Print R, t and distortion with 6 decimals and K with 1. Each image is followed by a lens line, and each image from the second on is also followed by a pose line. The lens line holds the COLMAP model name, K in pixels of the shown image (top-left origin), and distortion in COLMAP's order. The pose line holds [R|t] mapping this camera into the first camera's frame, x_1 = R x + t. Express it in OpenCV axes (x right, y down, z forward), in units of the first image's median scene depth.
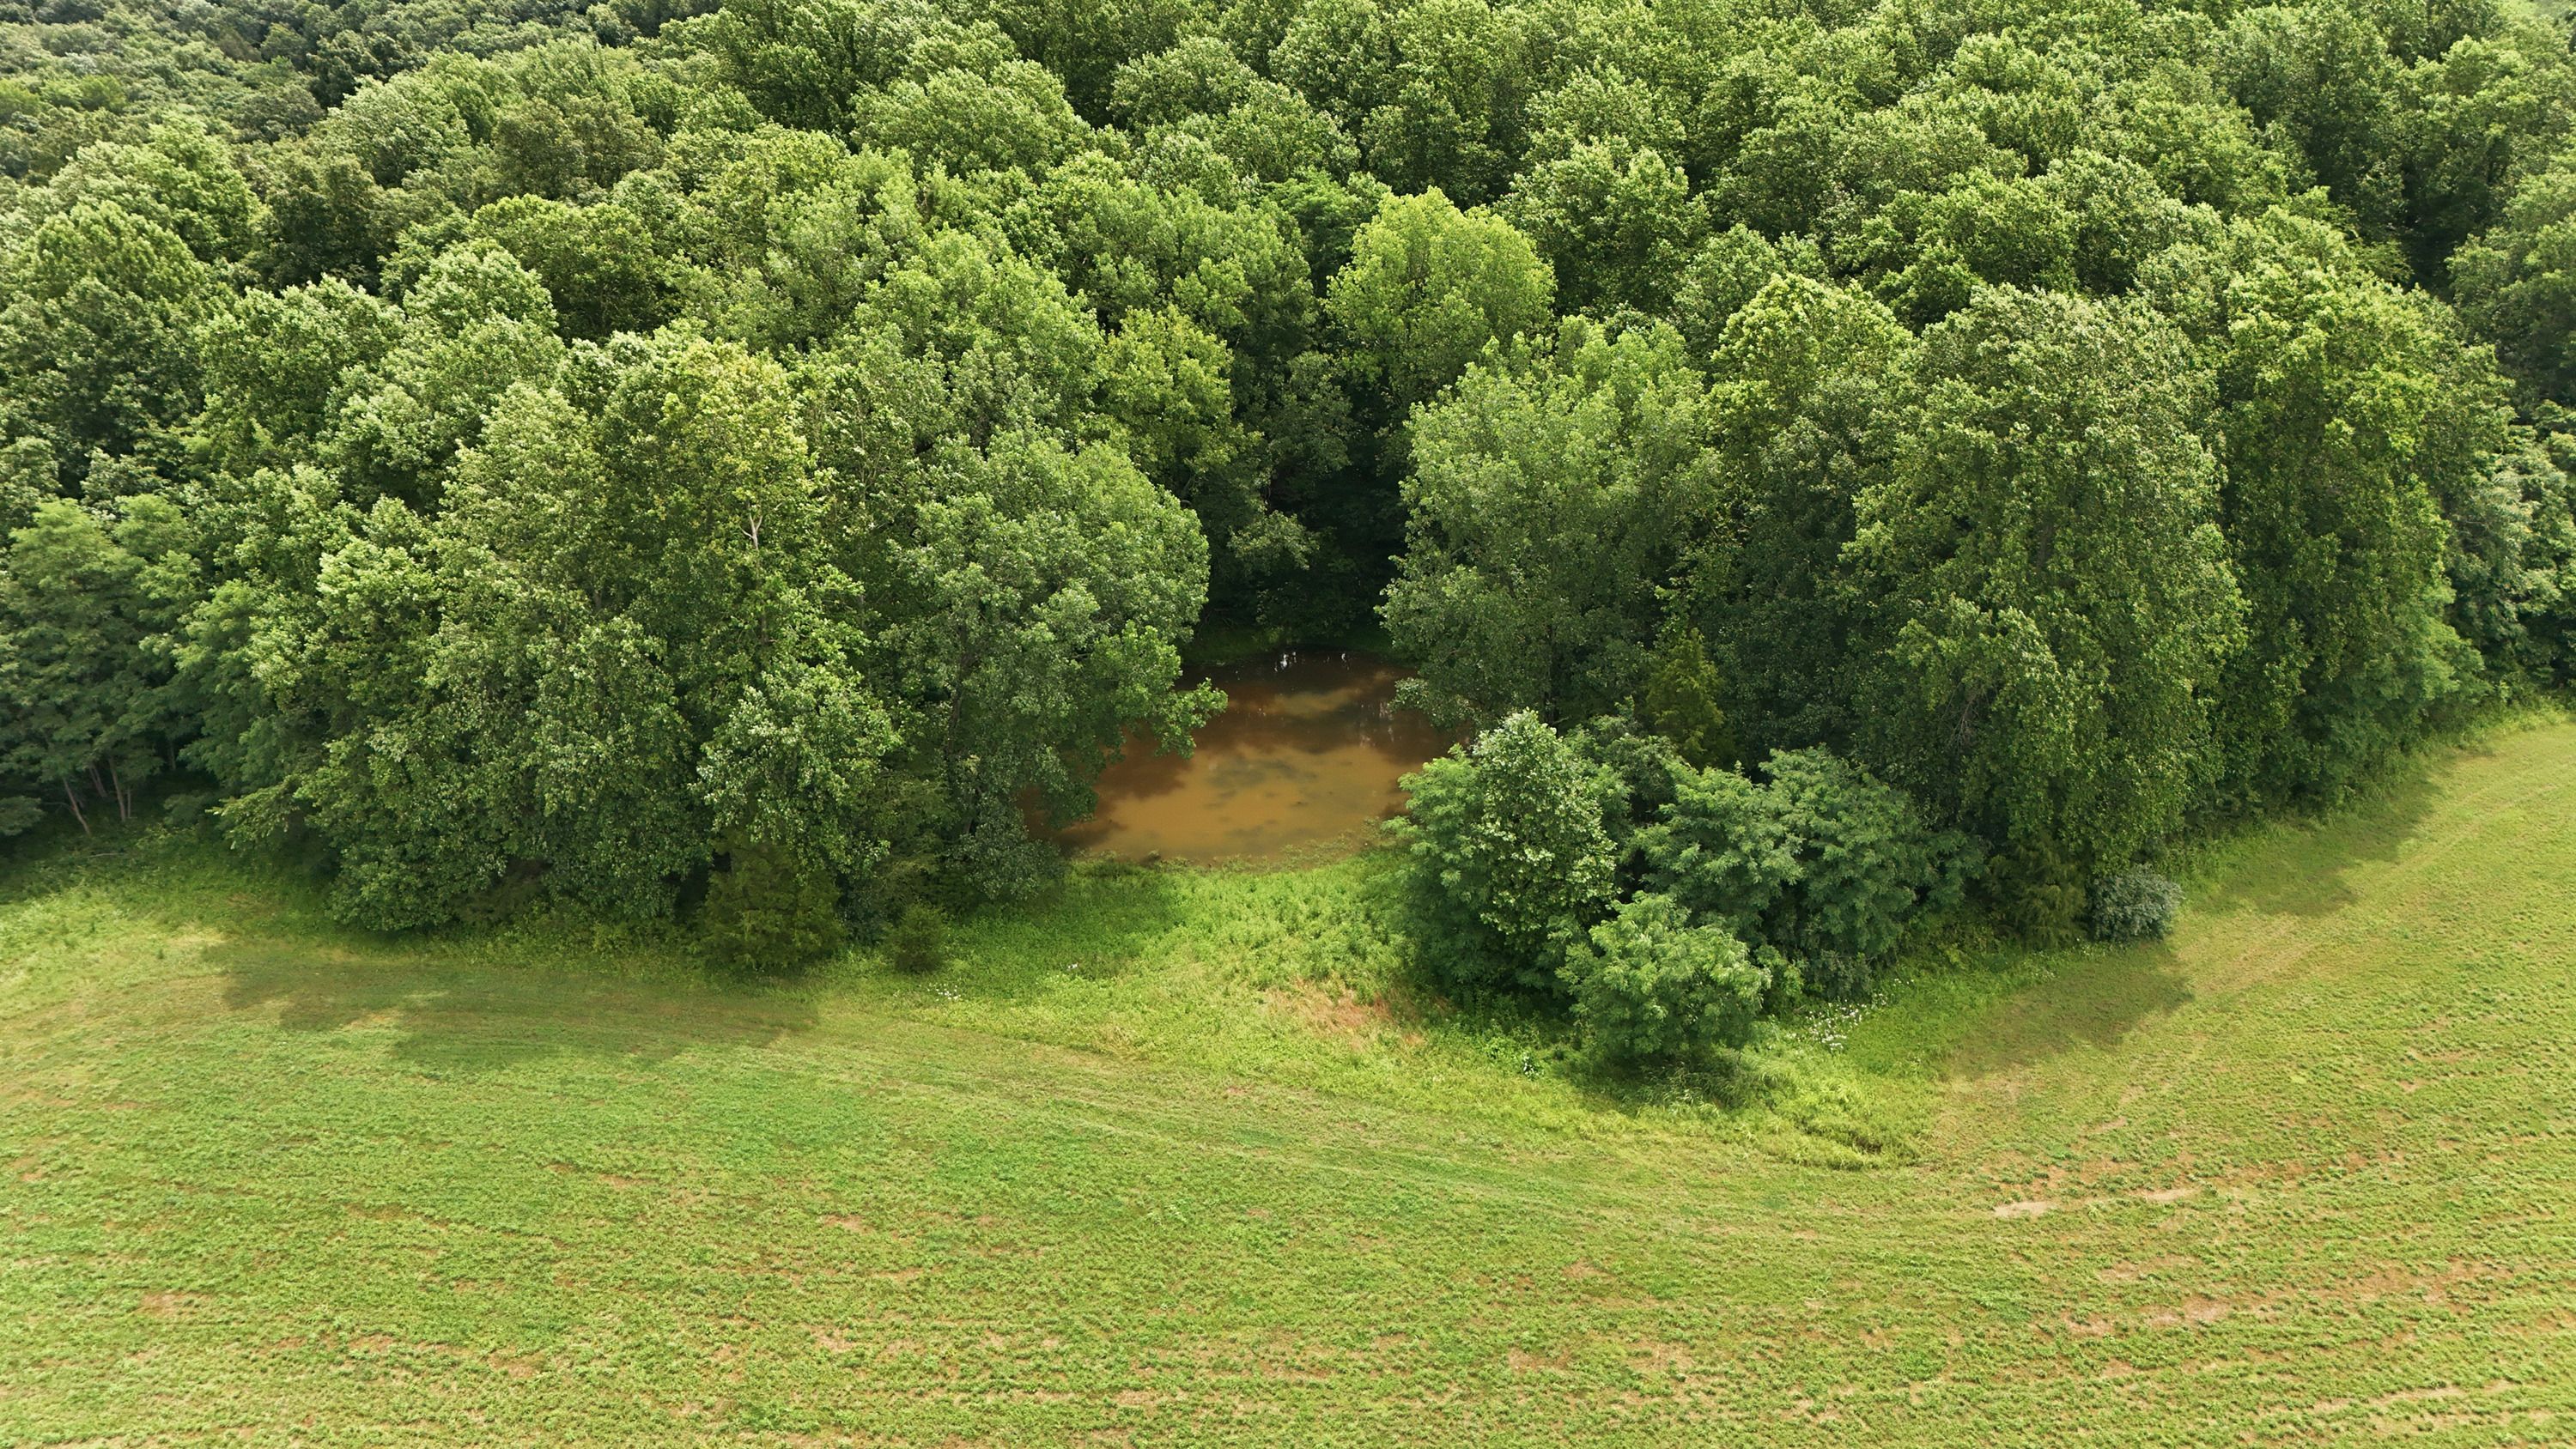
lens RADIAL K [[1946.3, 0, 1288.0], [0, 1946.3, 724.5], [0, 0, 1]] dist [0.071590, -0.071531]
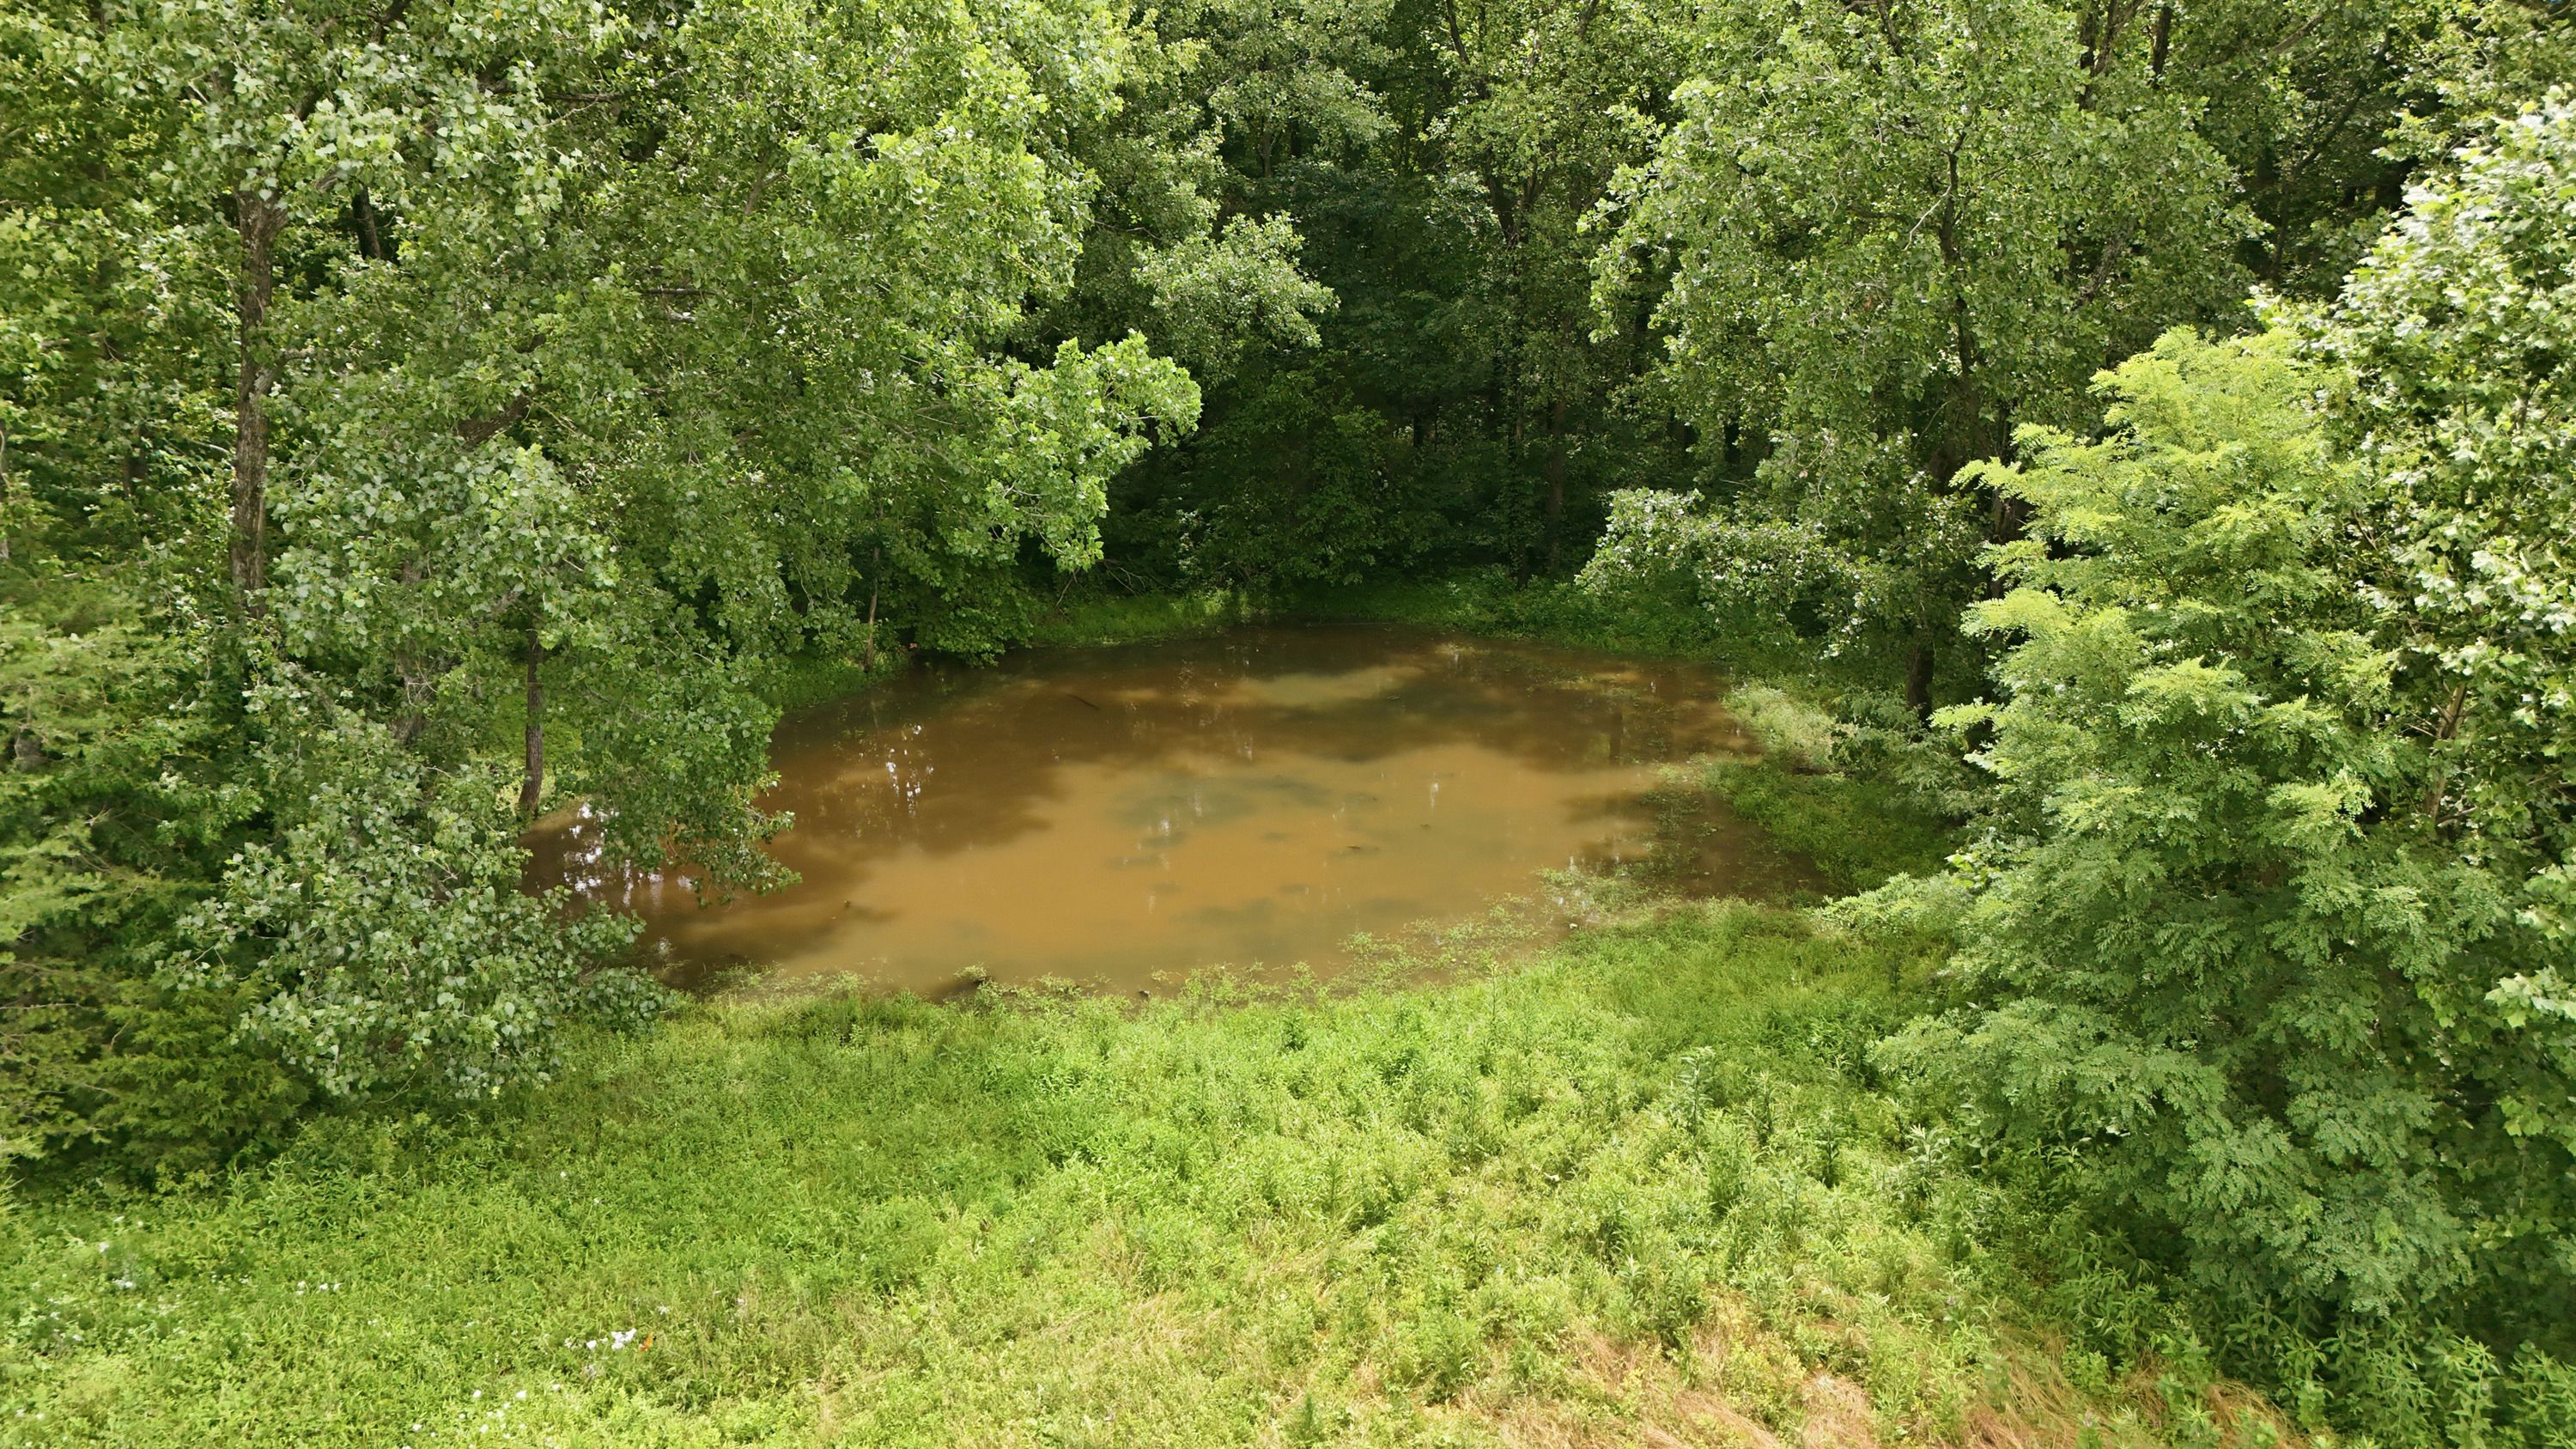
lens RADIAL K [[1946.9, 0, 1288.0], [0, 1946.9, 724.5], [0, 0, 1]] dist [0.071590, -0.071531]
pose [[0.995029, -0.033725, 0.093702, -0.046242], [0.048364, 0.986151, -0.158644, 0.083258], [-0.087054, 0.162387, 0.982880, 0.680396]]
